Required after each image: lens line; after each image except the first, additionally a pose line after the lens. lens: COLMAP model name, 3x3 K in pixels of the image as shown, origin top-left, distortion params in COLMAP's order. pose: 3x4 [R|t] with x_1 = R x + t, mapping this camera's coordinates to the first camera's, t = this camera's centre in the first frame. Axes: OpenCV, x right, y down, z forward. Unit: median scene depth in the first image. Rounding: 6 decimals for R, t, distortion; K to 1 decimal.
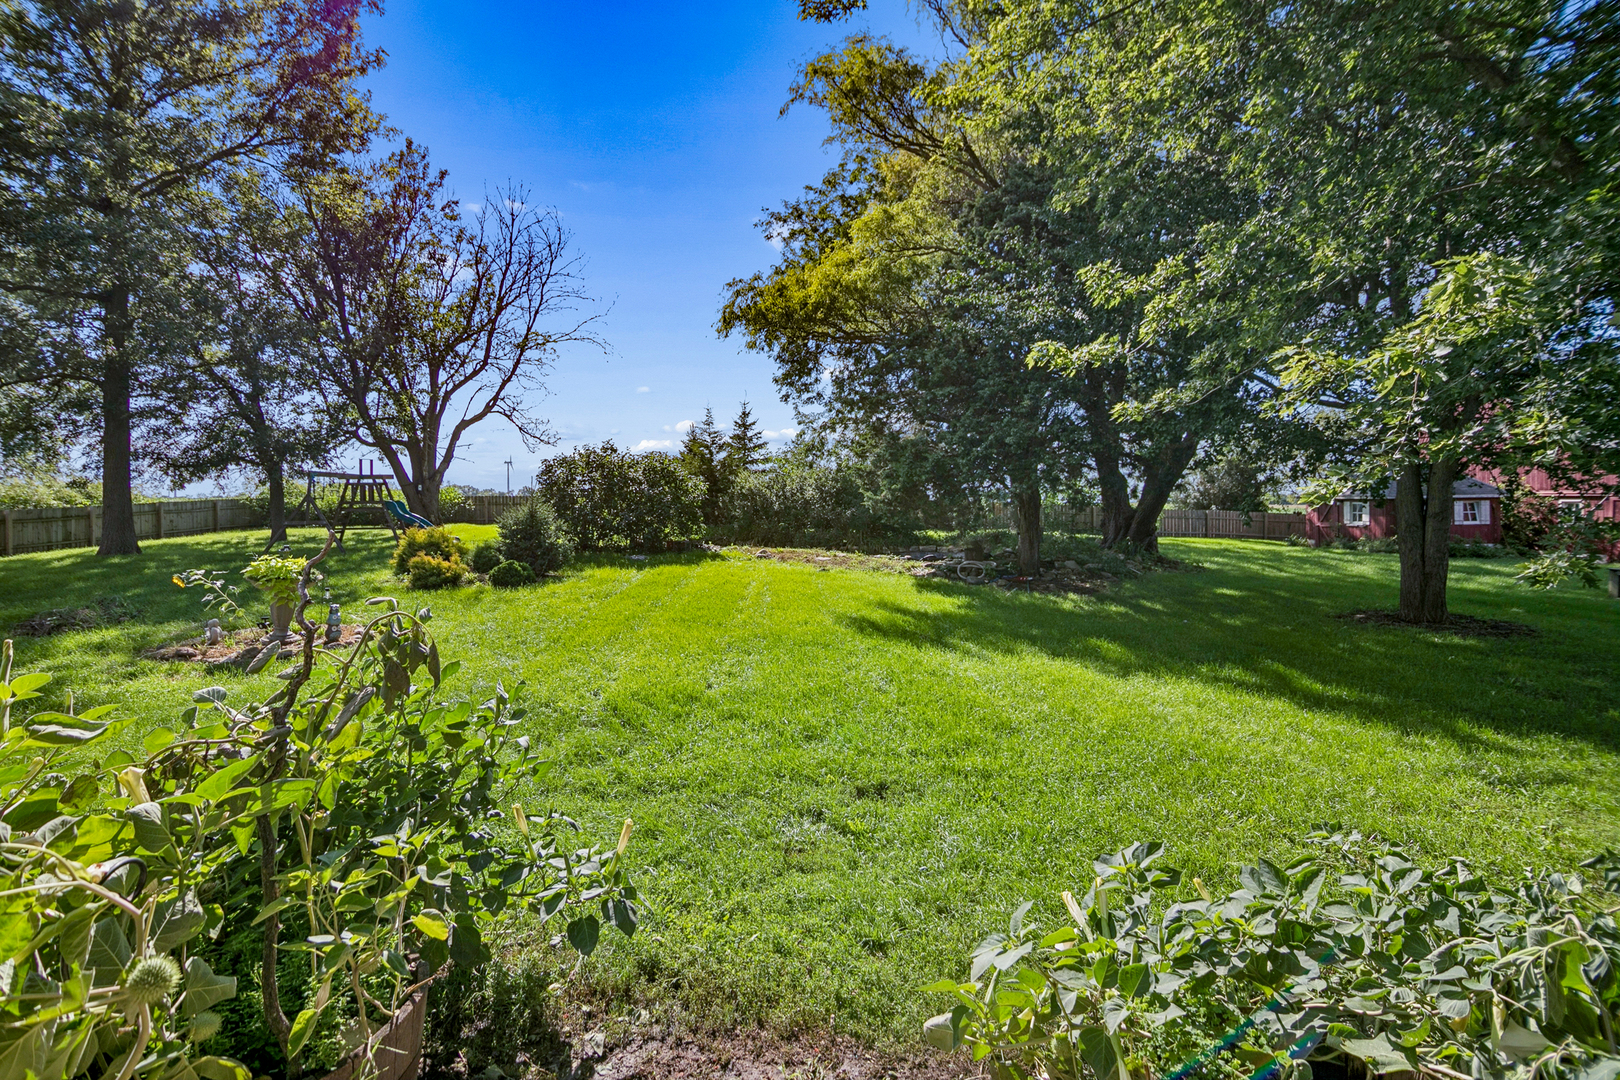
lens RADIAL K [[731.6, 0, 810.0], [0, 731.6, 540.0], [0, 0, 1]] dist [0.002414, -0.013772]
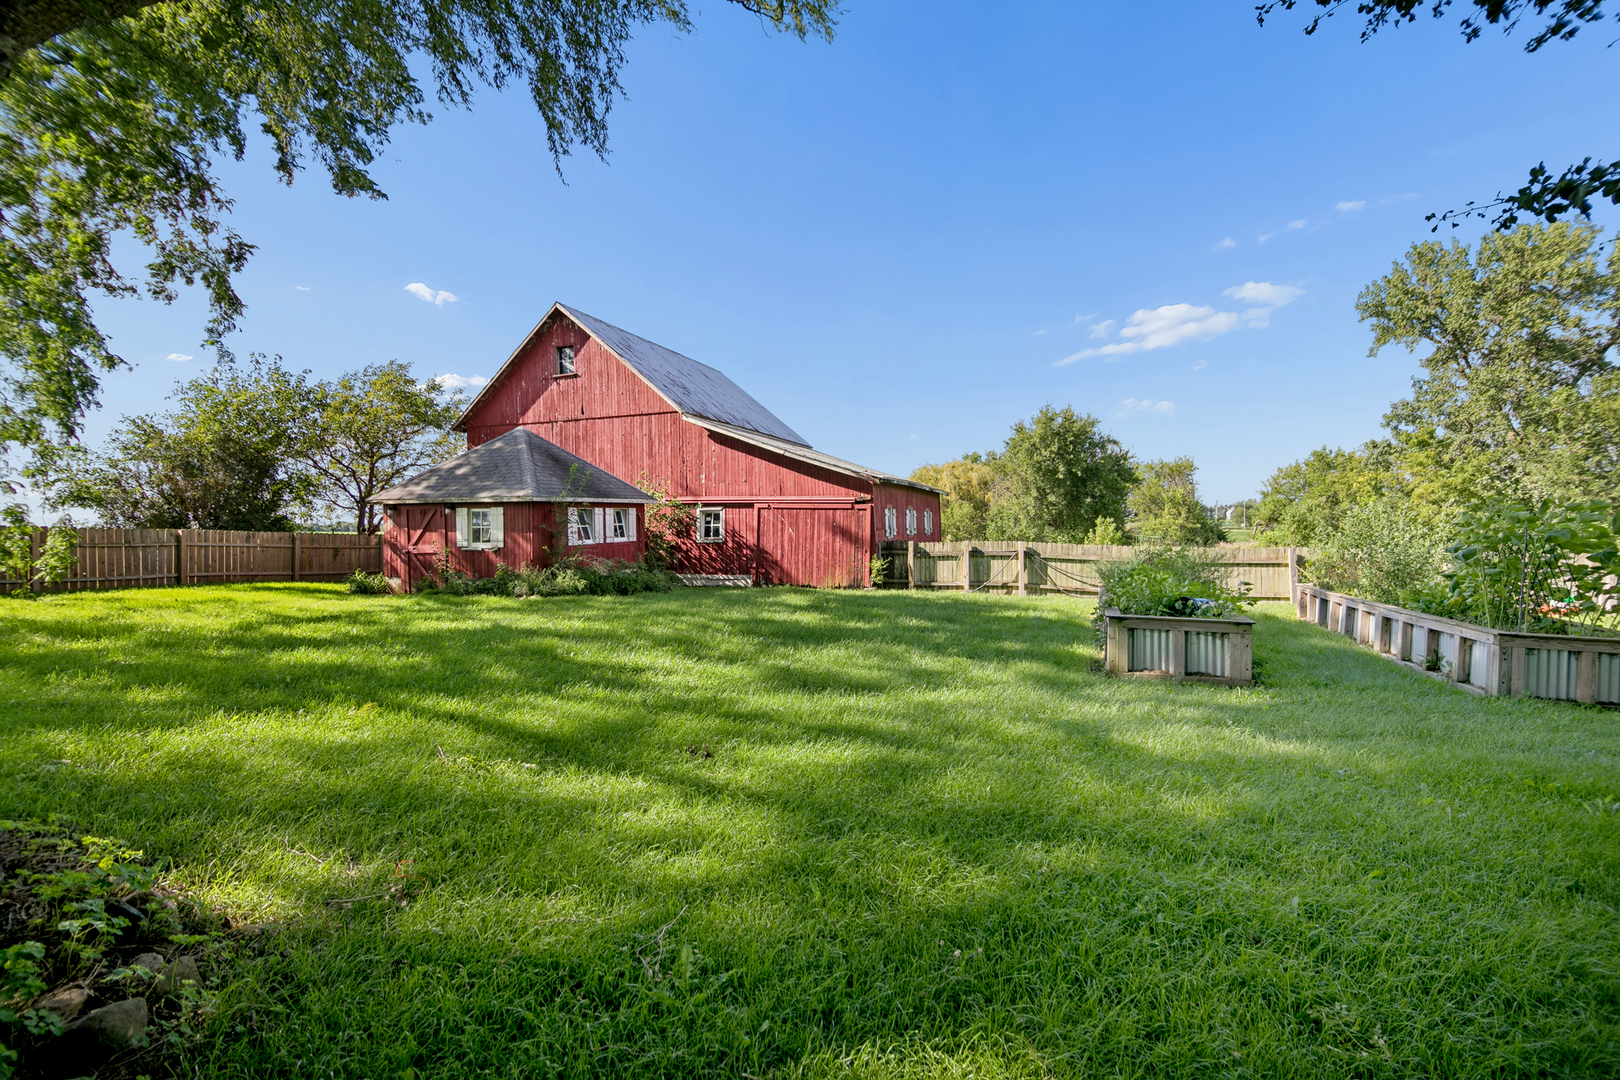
lens RADIAL K [[731.6, 0, 810.0], [0, 731.6, 540.0], [0, 0, 1]] dist [0.002414, -0.013772]
pose [[0.360893, -0.016380, 0.932463, 0.319714], [0.054042, 0.998533, -0.003376, -0.011138], [-0.931040, 0.051611, 0.361249, 0.569848]]
